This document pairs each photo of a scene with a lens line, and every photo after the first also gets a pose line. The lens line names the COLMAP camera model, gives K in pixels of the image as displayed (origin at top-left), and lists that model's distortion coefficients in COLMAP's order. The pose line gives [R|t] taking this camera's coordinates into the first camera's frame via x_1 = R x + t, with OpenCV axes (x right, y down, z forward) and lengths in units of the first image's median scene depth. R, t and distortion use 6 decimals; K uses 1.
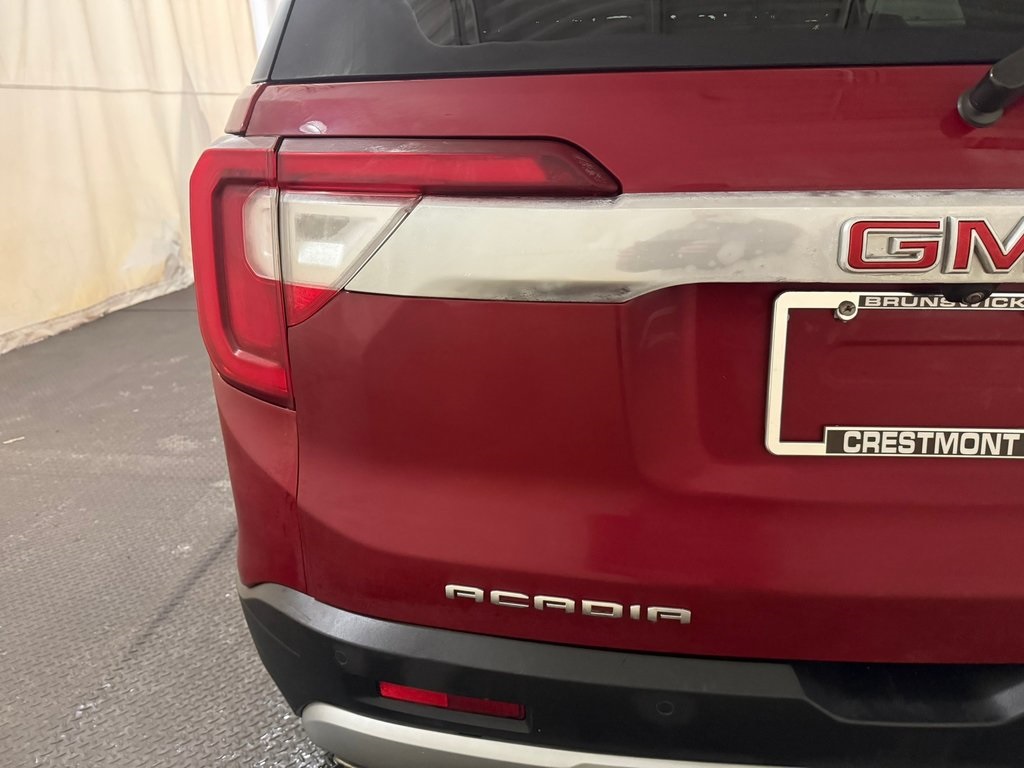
lens RADIAL K [[713.6, 0, 513.2], [0, 713.6, 372.3], [0, 0, 1]] dist [0.078929, -0.112018]
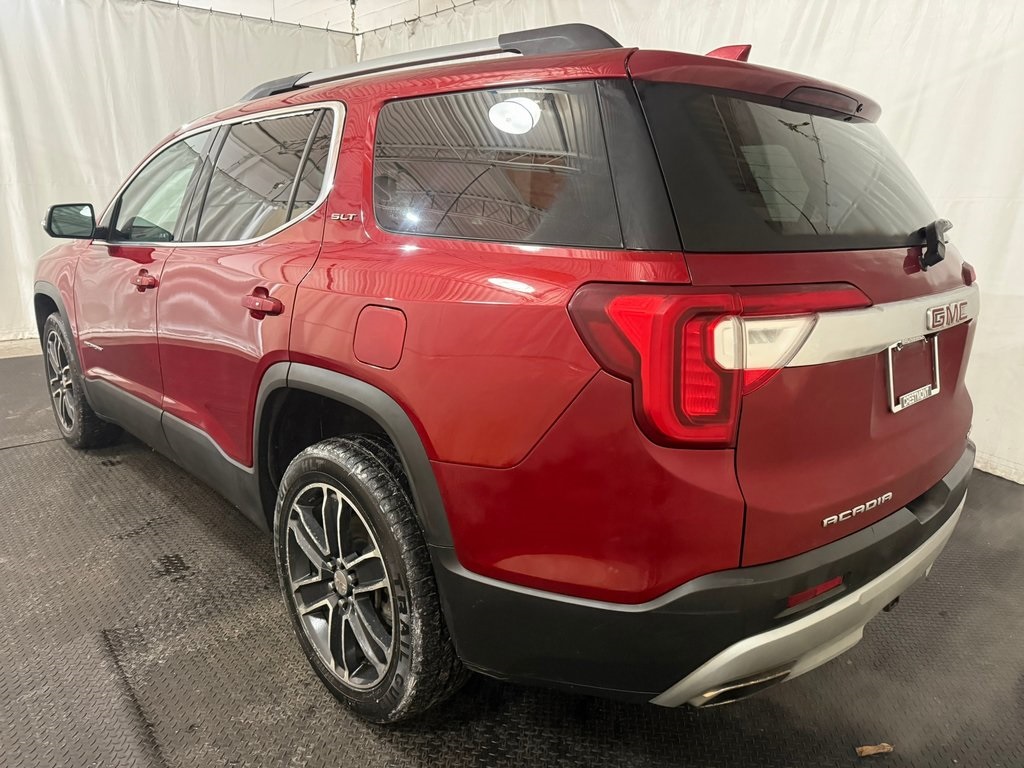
lens RADIAL K [[700.2, 0, 516.6], [0, 700.2, 374.2], [0, 0, 1]] dist [0.048974, -0.073438]
pose [[0.709647, -0.144165, 0.689651, -1.945568], [0.210045, 0.977621, -0.011773, -0.221085], [-0.672520, 0.153212, 0.724047, 0.185694]]
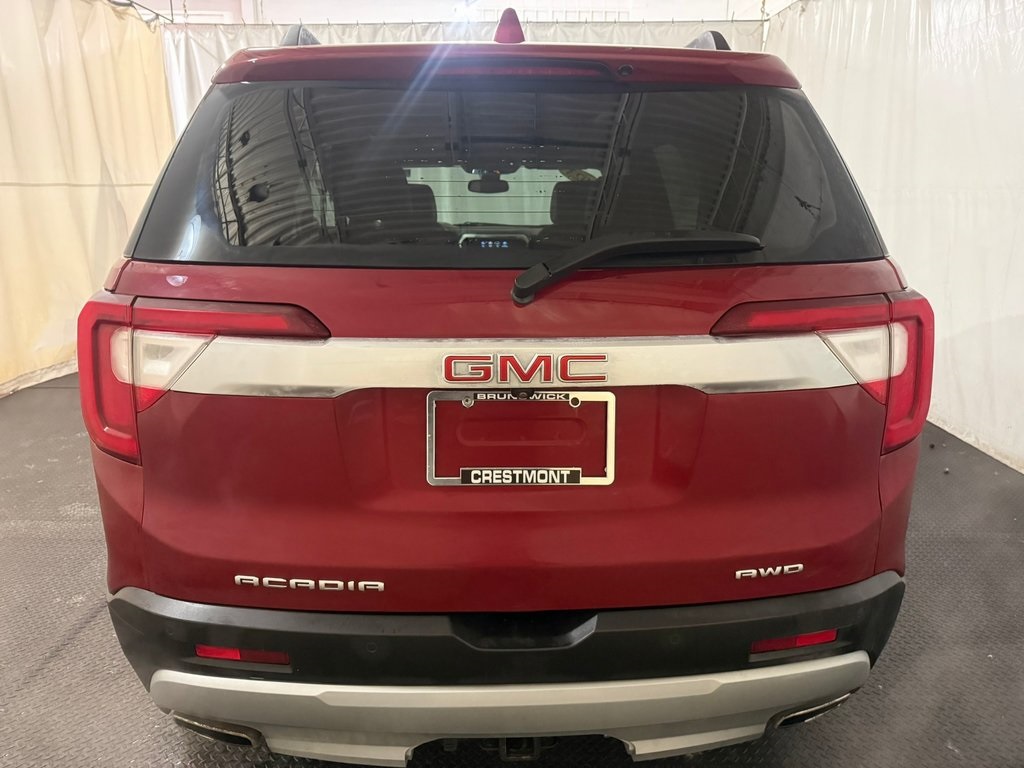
lens RADIAL K [[711.5, 0, 508.9], [0, 711.5, 378.9], [0, 0, 1]] dist [0.064864, -0.059493]
pose [[0.996168, -0.003972, 0.087365, 0.399440], [0.011601, 0.996142, -0.086991, 0.012079], [-0.086683, 0.087671, 0.992371, -0.718551]]
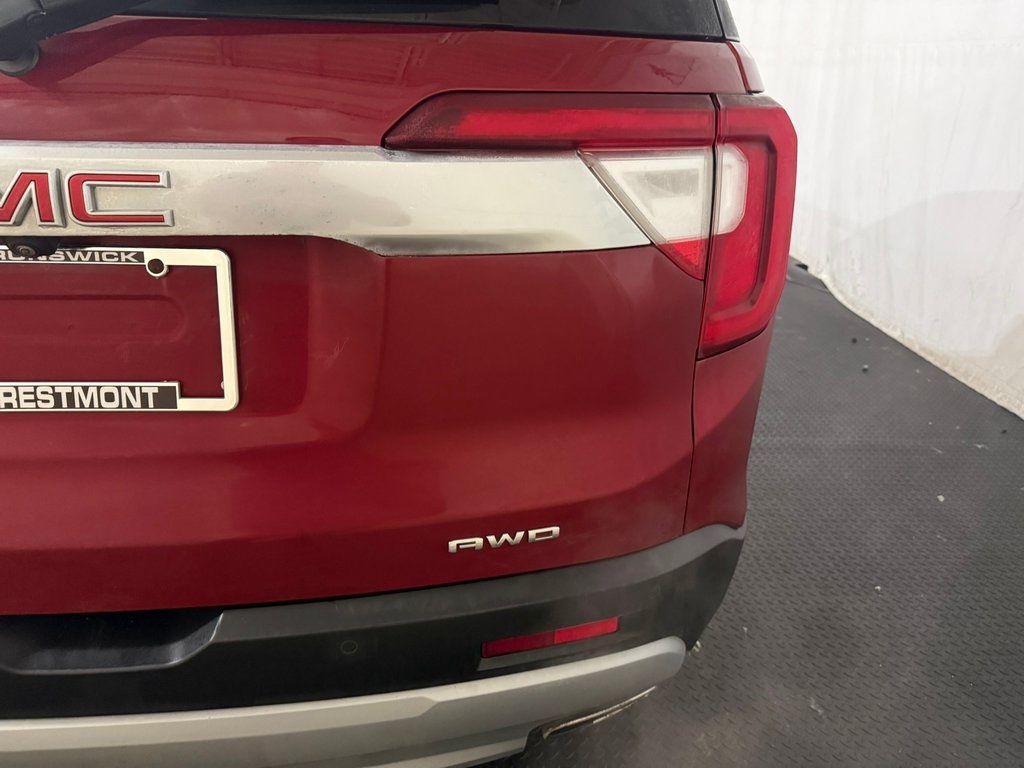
lens RADIAL K [[713.6, 0, 513.2], [0, 713.6, 372.3], [0, 0, 1]] dist [0.078929, -0.112018]
pose [[0.989493, -0.012580, 0.144030, 1.040236], [0.004522, 0.998413, 0.056138, 0.009537], [-0.144507, -0.054897, 0.987980, -0.078779]]
